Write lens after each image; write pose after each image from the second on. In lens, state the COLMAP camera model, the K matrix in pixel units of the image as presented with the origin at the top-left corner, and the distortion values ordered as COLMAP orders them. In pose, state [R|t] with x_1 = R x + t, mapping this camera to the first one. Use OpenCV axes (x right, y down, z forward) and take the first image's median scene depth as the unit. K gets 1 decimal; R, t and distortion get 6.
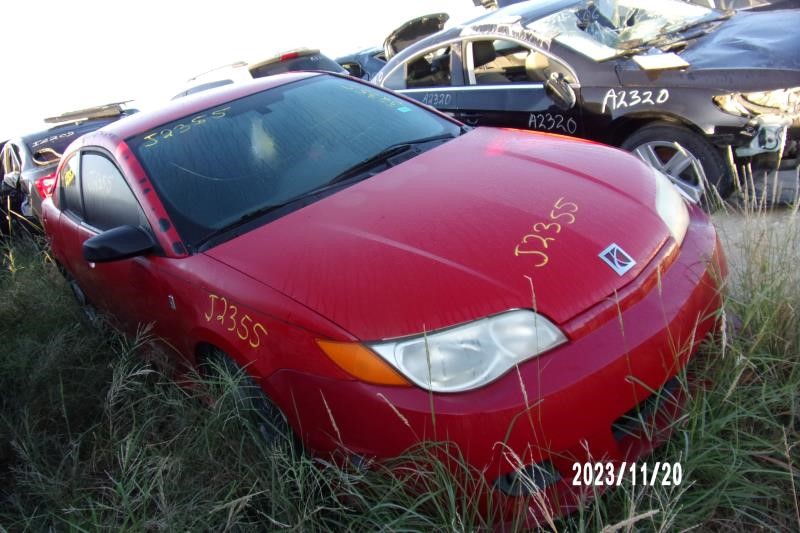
lens RADIAL K [[545.7, 0, 400.0], [0, 545.7, 266.5], [0, 0, 1]] dist [-0.003151, -0.000593]
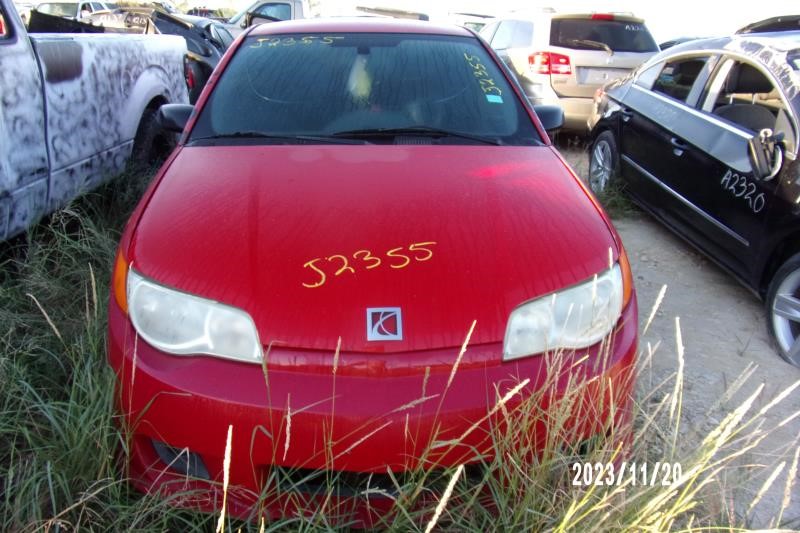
lens RADIAL K [[555.6, 0, 400.0], [0, 555.6, 266.5], [0, 0, 1]] dist [0.041882, 0.000518]
pose [[0.791470, 0.466883, -0.394457, 0.475485], [-0.436560, 0.883510, 0.169782, -0.167381], [0.427774, 0.037827, 0.903094, 0.138201]]
